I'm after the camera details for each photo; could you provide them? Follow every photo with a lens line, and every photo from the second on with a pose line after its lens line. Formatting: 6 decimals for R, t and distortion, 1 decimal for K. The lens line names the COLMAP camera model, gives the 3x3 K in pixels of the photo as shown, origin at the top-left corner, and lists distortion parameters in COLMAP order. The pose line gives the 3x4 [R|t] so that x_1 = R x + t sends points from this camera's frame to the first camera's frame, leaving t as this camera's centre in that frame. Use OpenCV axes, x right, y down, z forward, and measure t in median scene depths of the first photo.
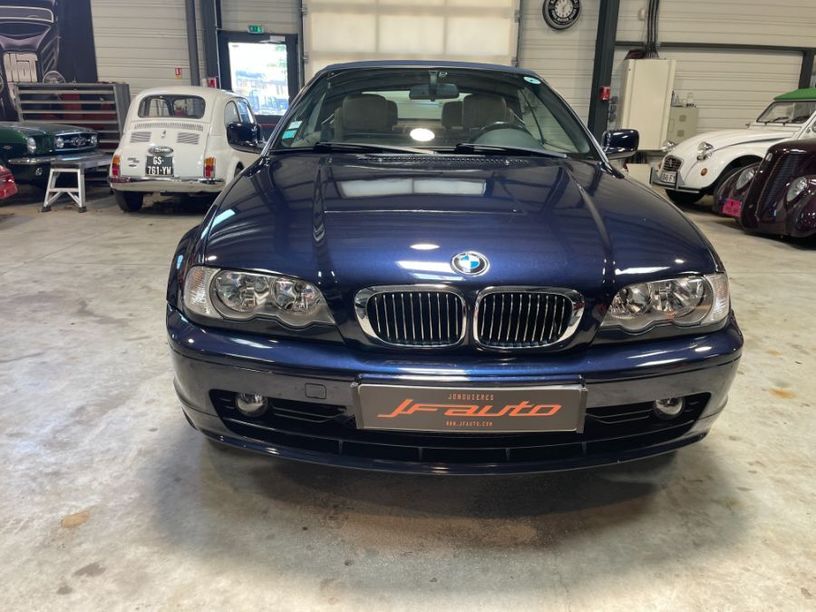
lens RADIAL K [[614.4, 0, 408.4], [0, 614.4, 306.4], [0, 0, 1]] dist [0.098724, -0.132627]
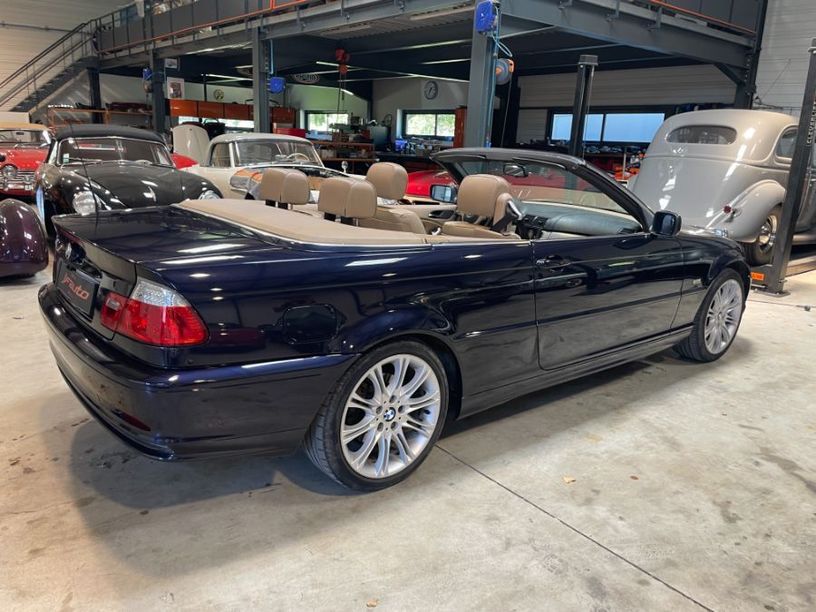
lens RADIAL K [[615.5, 0, 393.2], [0, 615.5, 298.5], [0, 0, 1]] dist [0.097979, -0.131182]
pose [[-0.596503, -0.244765, 0.764378, -0.736671], [0.184228, 0.885182, 0.427215, -0.619579], [-0.781181, 0.395655, -0.482921, 1.684923]]
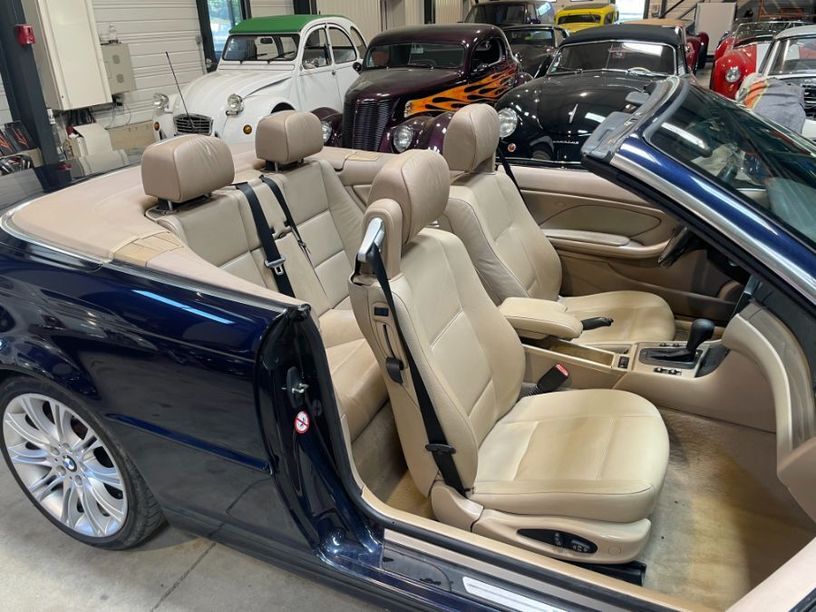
lens RADIAL K [[614.4, 0, 408.4], [0, 614.4, 306.4], [0, 0, 1]] dist [0.098724, -0.132627]
pose [[0.431083, -0.410125, 0.803719, -0.480511], [0.298830, 0.905358, 0.301709, -0.400926], [-0.851392, 0.110114, 0.512842, 0.850464]]
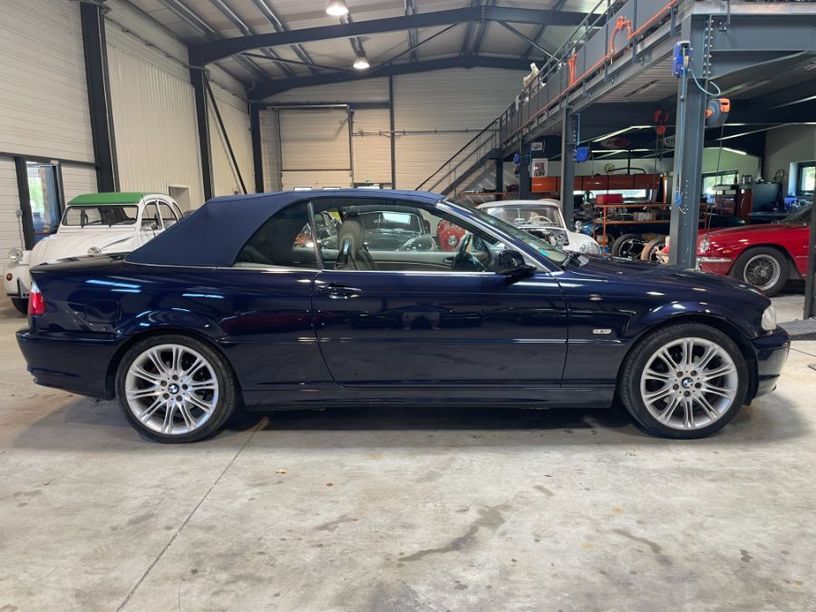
lens RADIAL K [[613.3, 0, 413.4], [0, 613.3, 307.7], [0, 0, 1]] dist [0.087889, -0.112636]
pose [[0.047266, -0.180468, 0.982445, -1.143223], [0.311831, 0.937055, 0.157128, -0.355263], [-0.948961, 0.298930, 0.100566, 0.905082]]
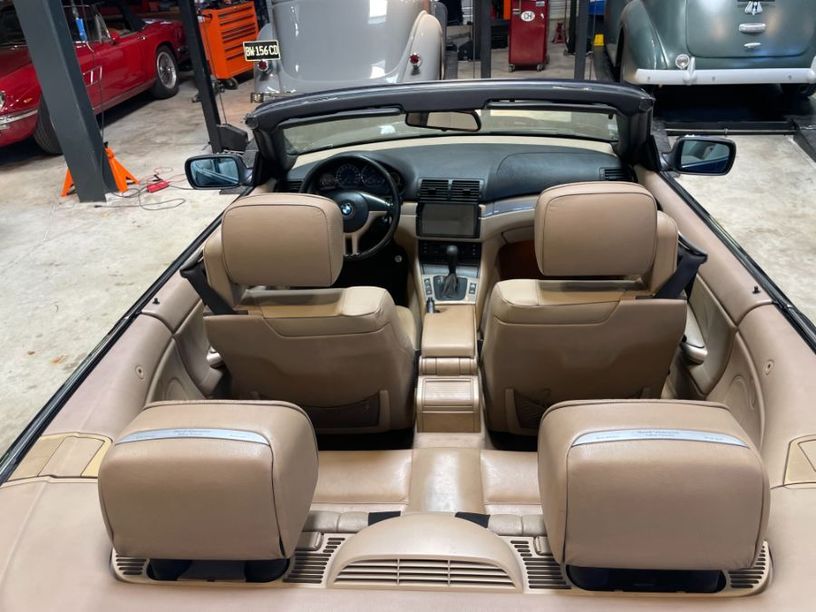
lens RADIAL K [[627.4, 0, 407.2], [0, 627.4, 300.5], [0, 0, 1]] dist [0.102070, -0.157594]
pose [[-0.993653, -0.014017, 0.111612, -0.001139], [0.072634, 0.677693, 0.731749, -0.627744], [-0.085895, 0.735212, -0.672373, 1.413911]]
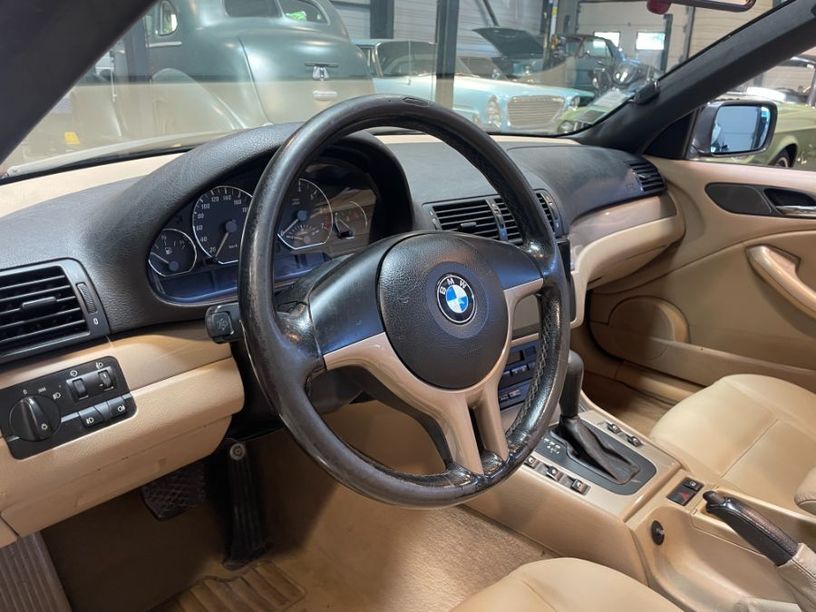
lens RADIAL K [[627.4, 0, 407.2], [0, 627.4, 300.5], [0, 0, 1]] dist [0.102070, -0.157594]
pose [[-0.720609, 0.198471, -0.664328, 0.250678], [-0.245333, 0.823177, 0.512046, -0.304135], [0.648486, 0.531967, -0.544498, 0.998499]]
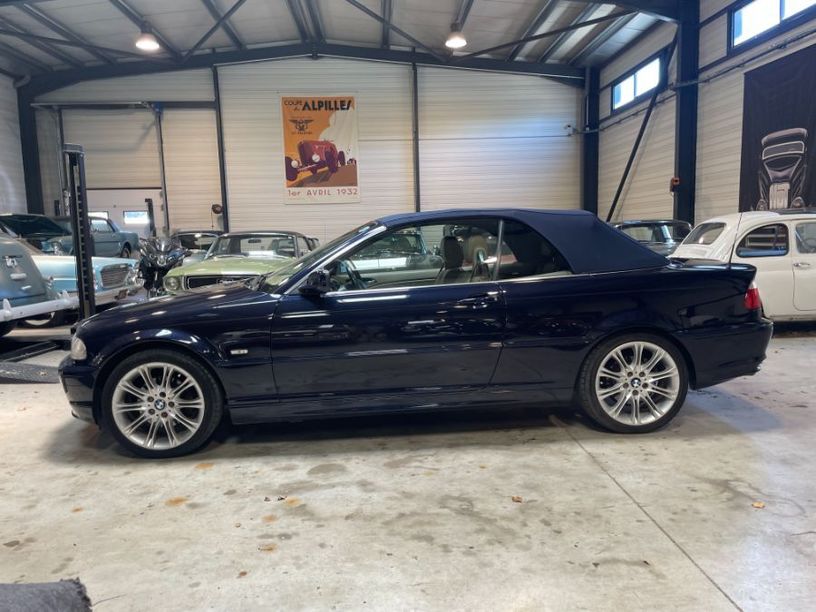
lens RADIAL K [[619.8, 0, 418.7], [0, 619.8, 306.4], [0, 0, 1]] dist [0.092956, -0.126060]
pose [[0.039395, 0.098372, -0.994370, 1.300691], [-0.264859, 0.960574, 0.084536, -0.313830], [0.963482, 0.260038, 0.063897, 0.953173]]
